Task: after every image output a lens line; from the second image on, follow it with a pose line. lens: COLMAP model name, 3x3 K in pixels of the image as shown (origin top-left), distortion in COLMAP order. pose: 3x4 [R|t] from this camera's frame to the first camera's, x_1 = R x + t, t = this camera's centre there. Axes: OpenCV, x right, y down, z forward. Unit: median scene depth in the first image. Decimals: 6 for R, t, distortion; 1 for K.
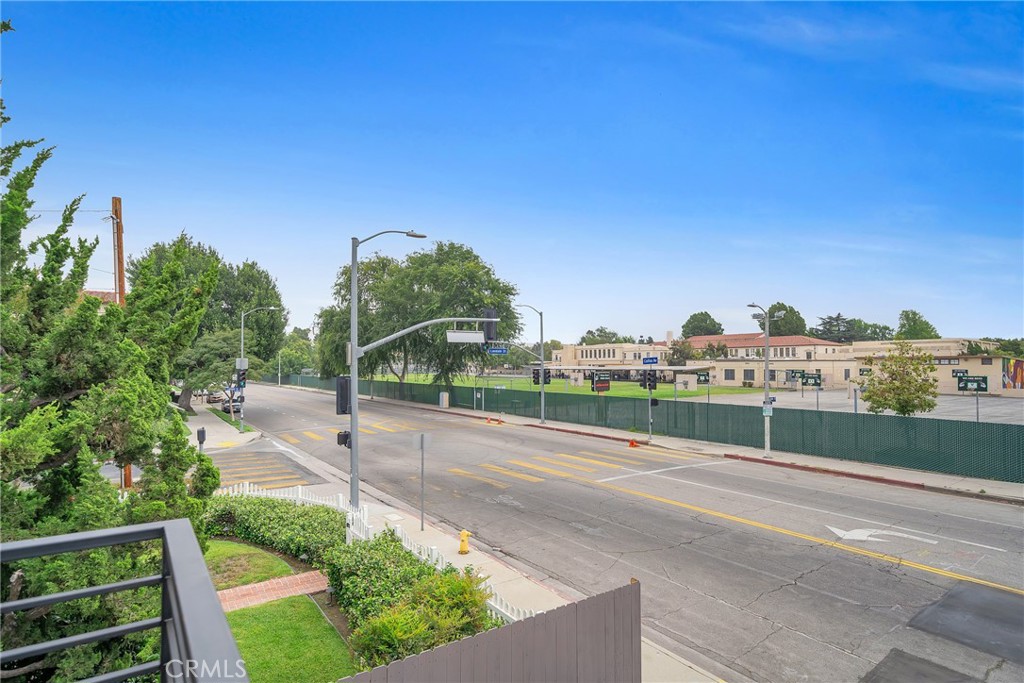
lens RADIAL K [[528.7, 0, 509.7], [0, 528.7, 352.8], [0, 0, 1]] dist [0.003101, -0.002168]
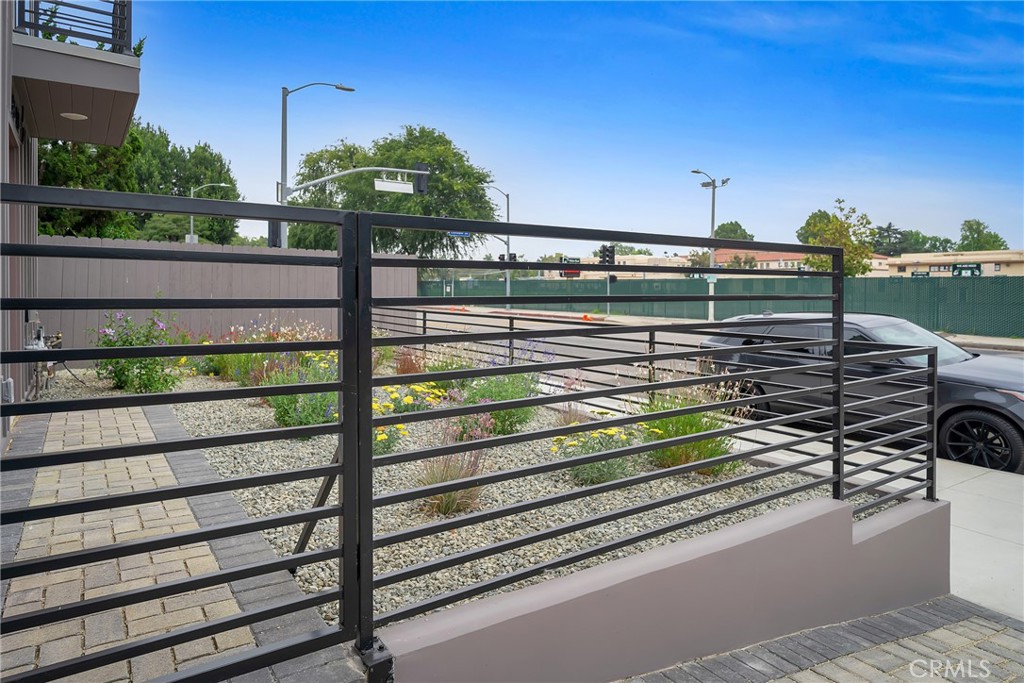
lens RADIAL K [[634.8, 0, 521.1], [0, 634.8, 289.4], [0, 0, 1]] dist [0.000818, 0.001288]
pose [[0.999988, 0.000946, -0.004869, 0.127265], [-0.000895, 0.999944, 0.010567, 0.116415], [0.004879, -0.010562, 0.999932, -0.199303]]
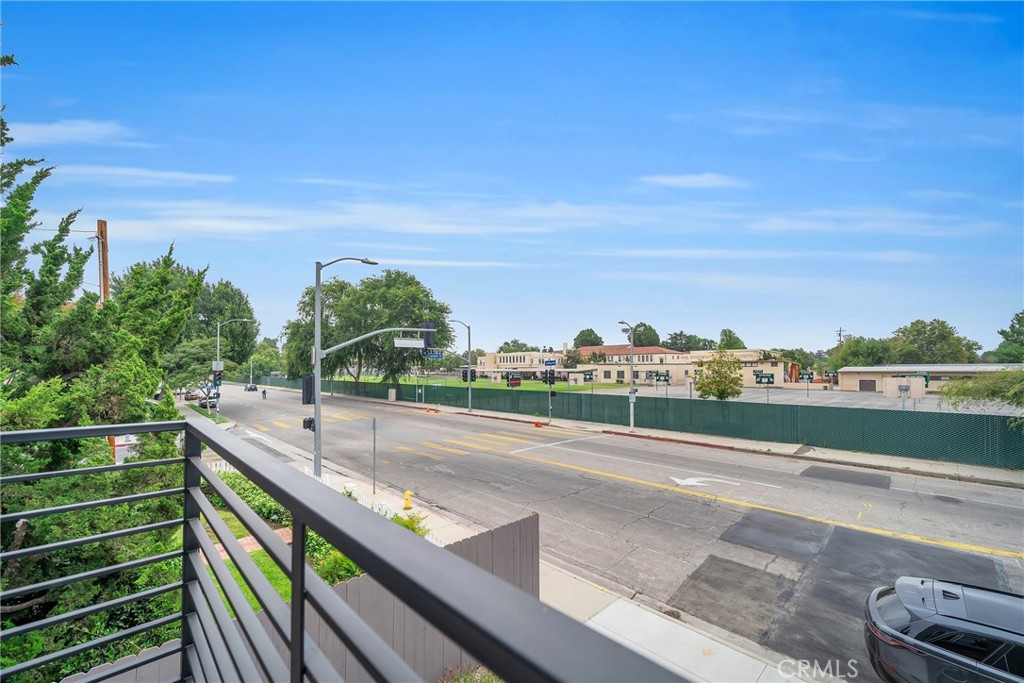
lens RADIAL K [[408.0, 0, 505.8], [0, 408.0, 358.8], [0, 0, 1]] dist [-0.002130, 0.000313]
pose [[0.988927, 0.000207, 0.148400, 0.001124], [0.000032, 0.999999, -0.001607, 0.006913], [-0.148400, 0.001594, 0.988926, -0.008458]]
